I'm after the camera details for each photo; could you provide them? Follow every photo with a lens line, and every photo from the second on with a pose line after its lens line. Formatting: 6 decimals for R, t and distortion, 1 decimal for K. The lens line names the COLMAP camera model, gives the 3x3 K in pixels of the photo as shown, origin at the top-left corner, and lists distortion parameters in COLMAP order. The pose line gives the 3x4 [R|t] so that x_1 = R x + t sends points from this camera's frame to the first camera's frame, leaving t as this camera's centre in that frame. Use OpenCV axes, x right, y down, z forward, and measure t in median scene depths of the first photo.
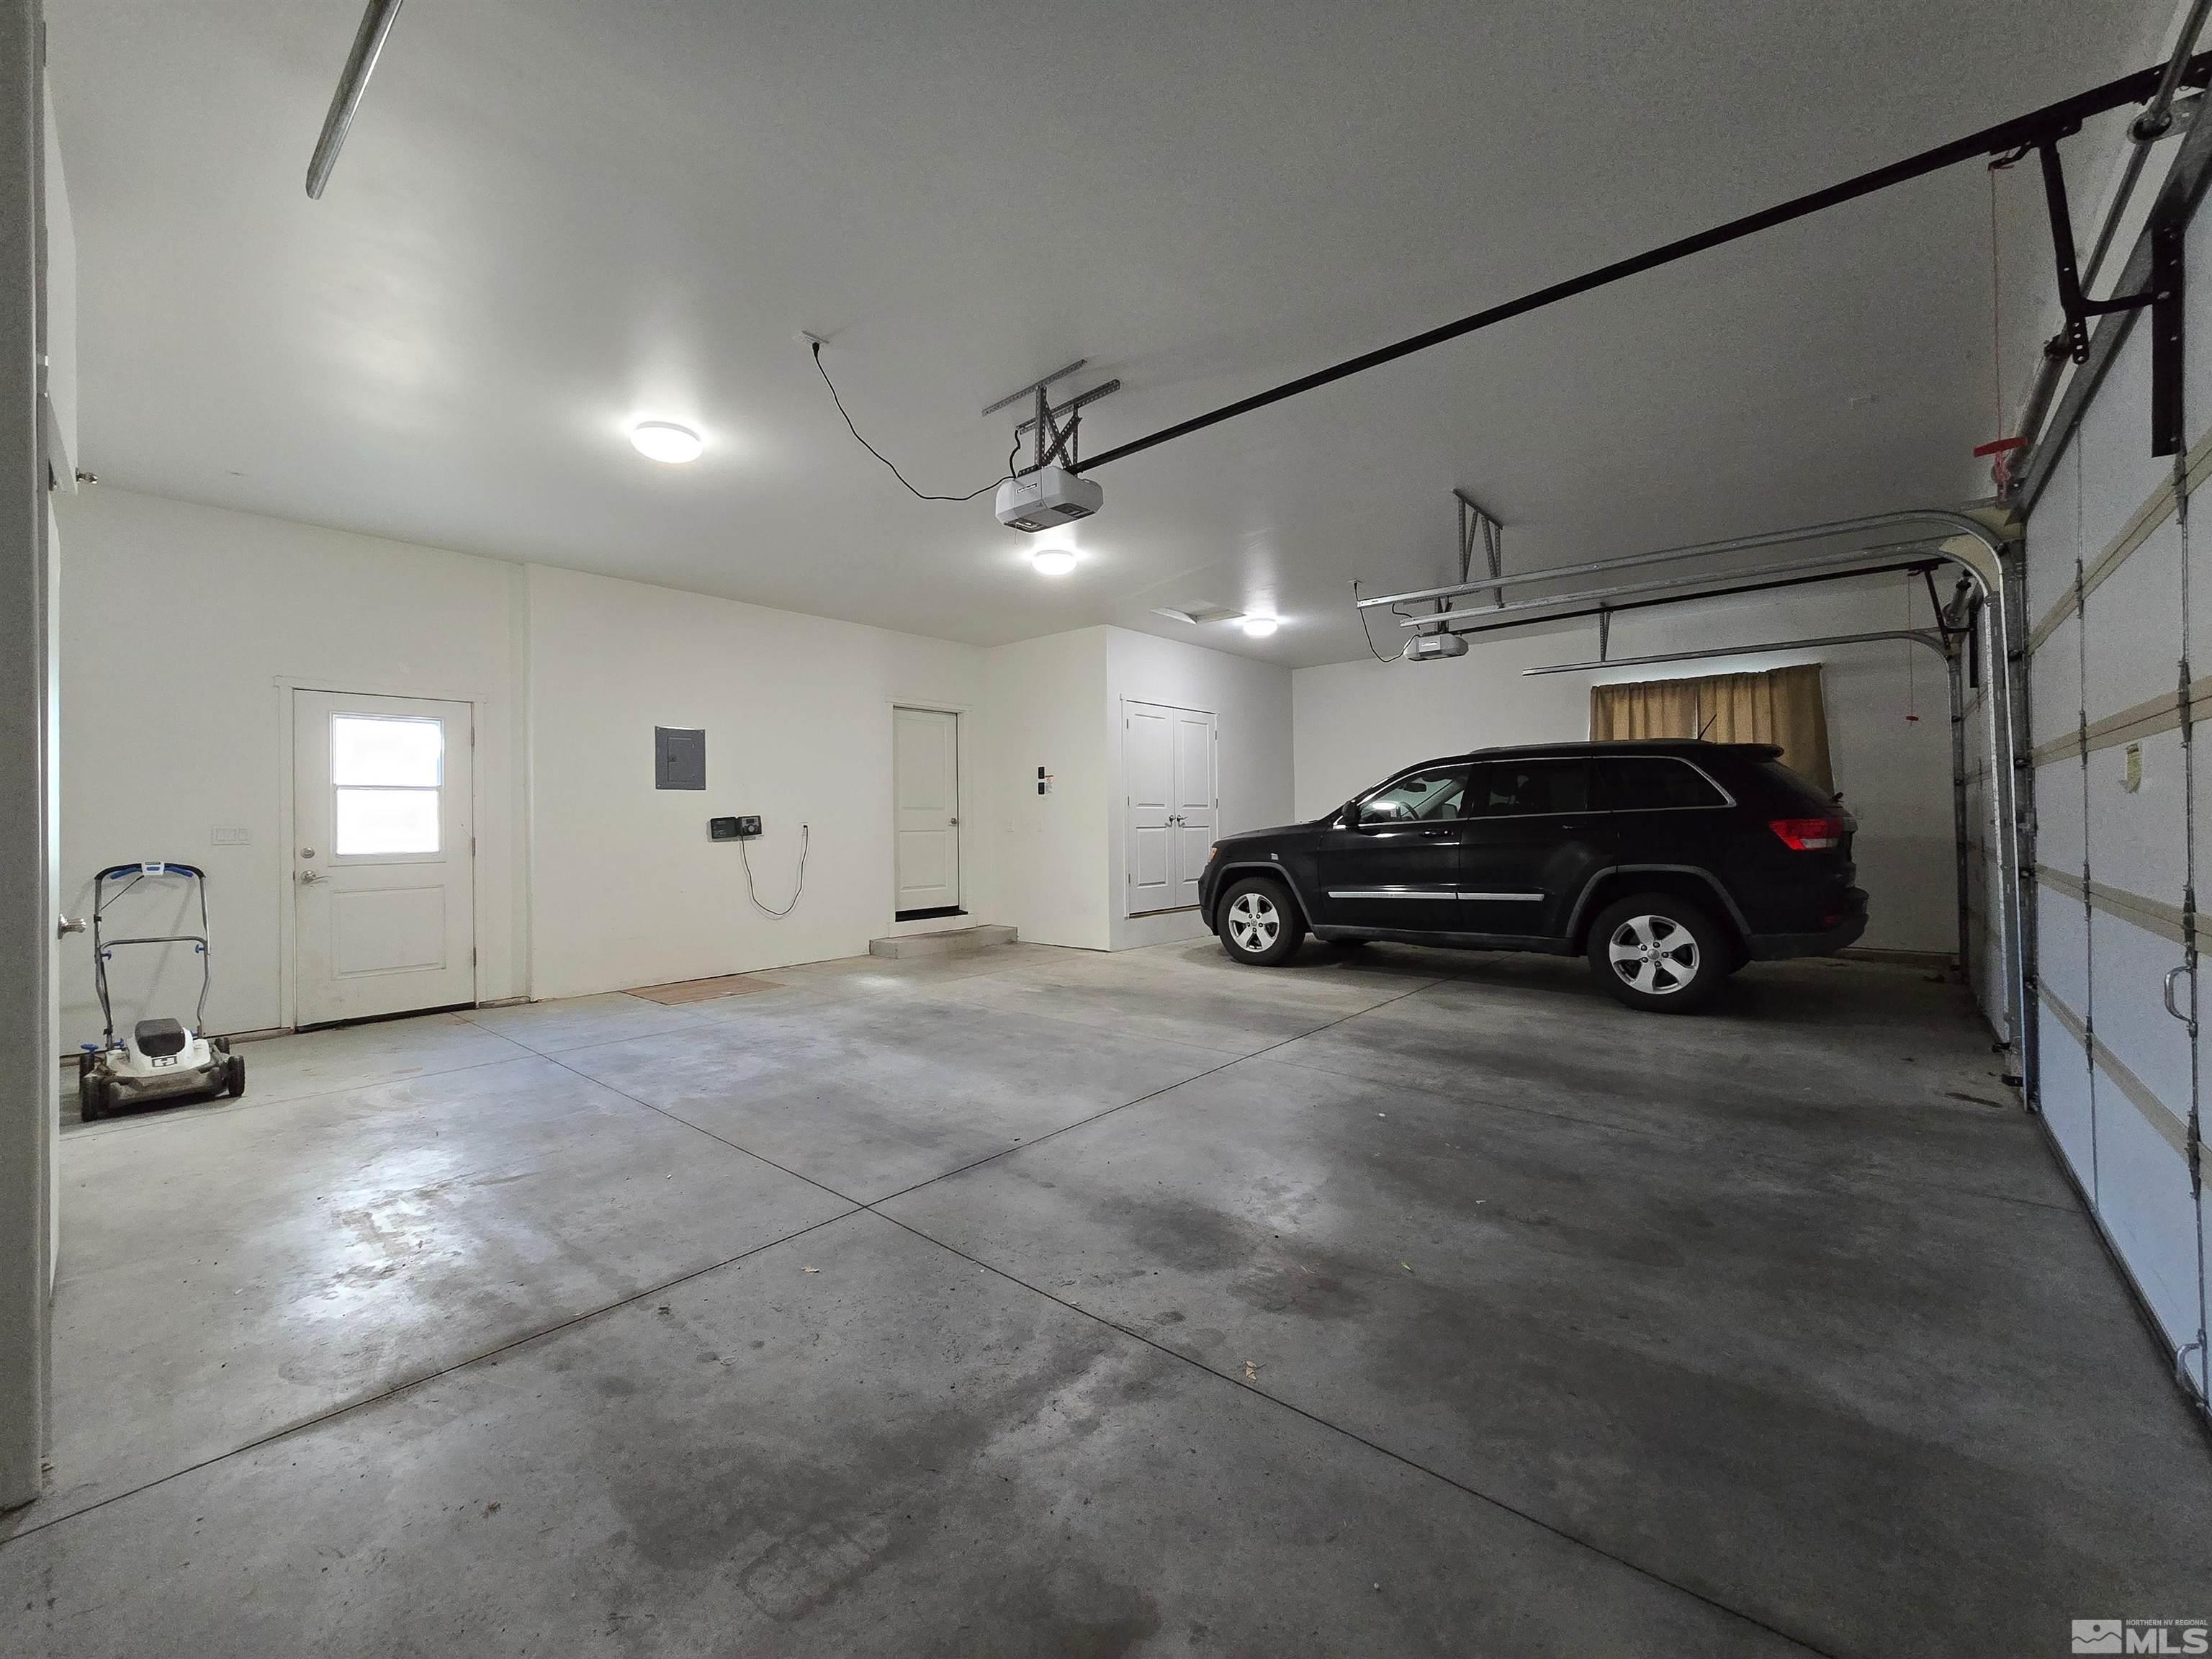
lens RADIAL K [[903.2, 0, 1099.6], [0, 903.2, 816.8], [0, 0, 1]] dist [0.009614, -0.008384]
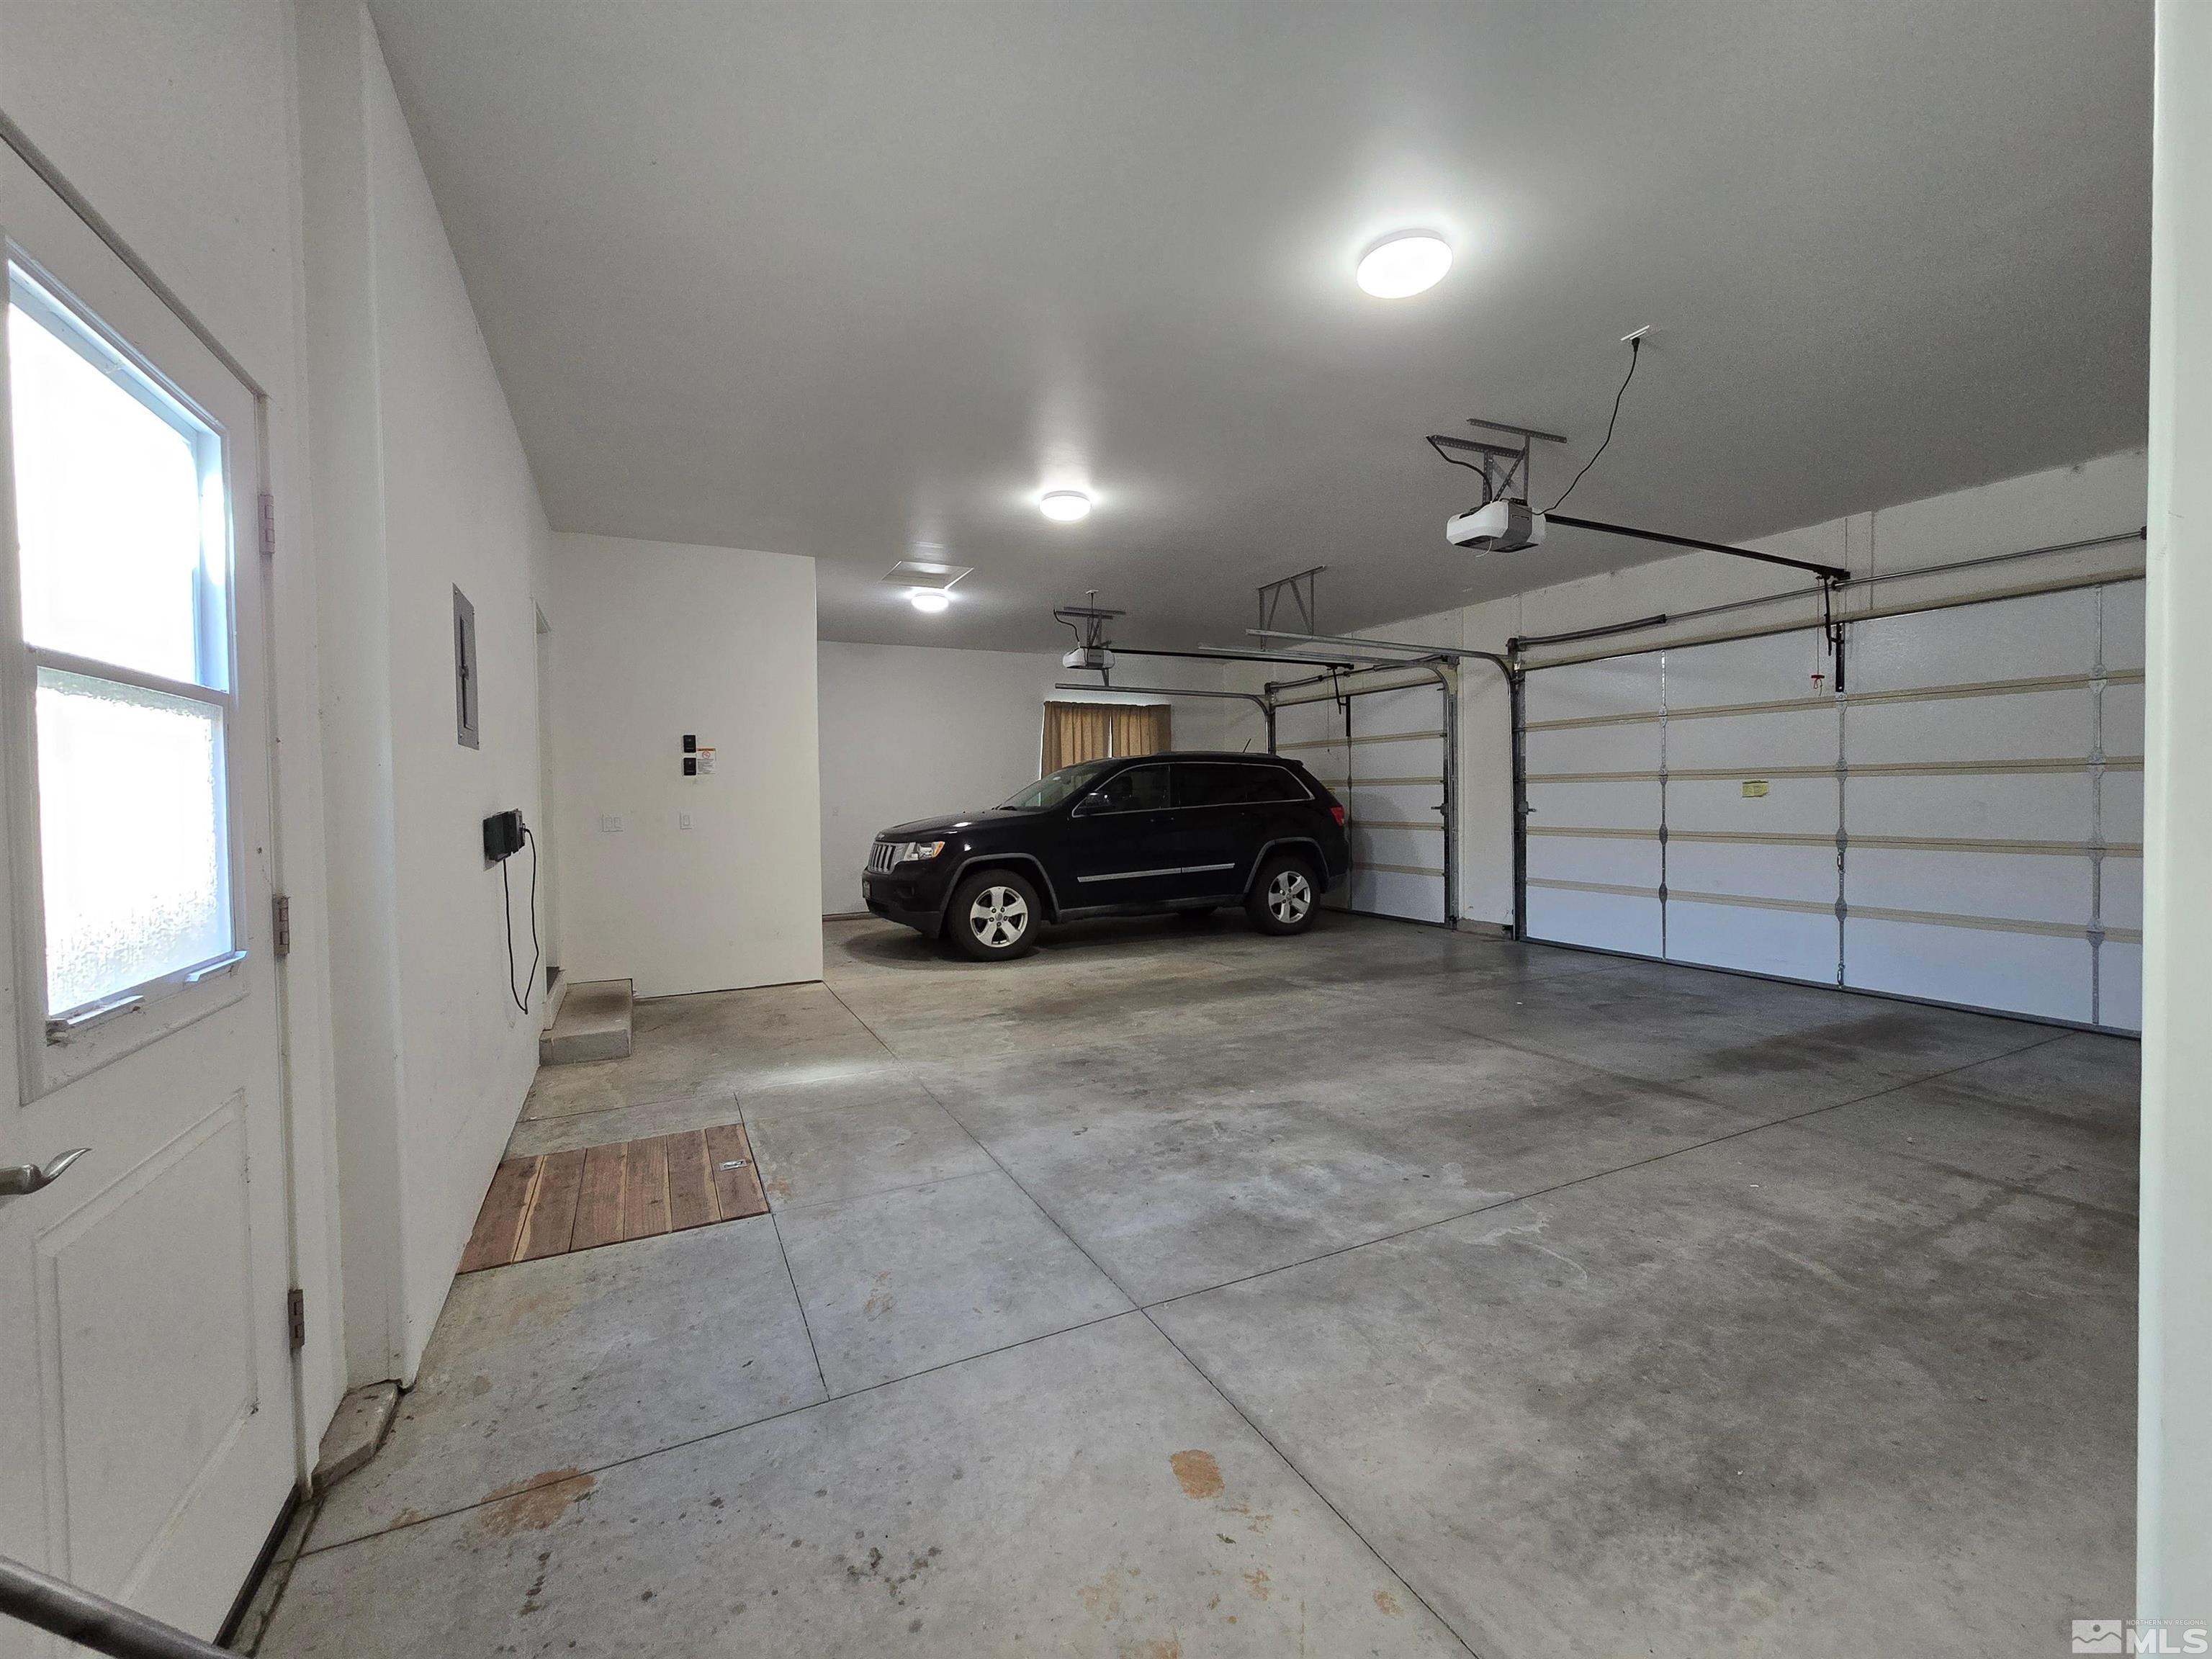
lens RADIAL K [[903.2, 0, 1099.6], [0, 903.2, 816.8], [0, 0, 1]] dist [0.009614, -0.008384]
pose [[0.389029, -0.014540, 0.921111, -0.889938], [0.004010, 0.999893, 0.014090, -0.003342], [-0.921217, -0.001788, 0.389046, 0.698980]]
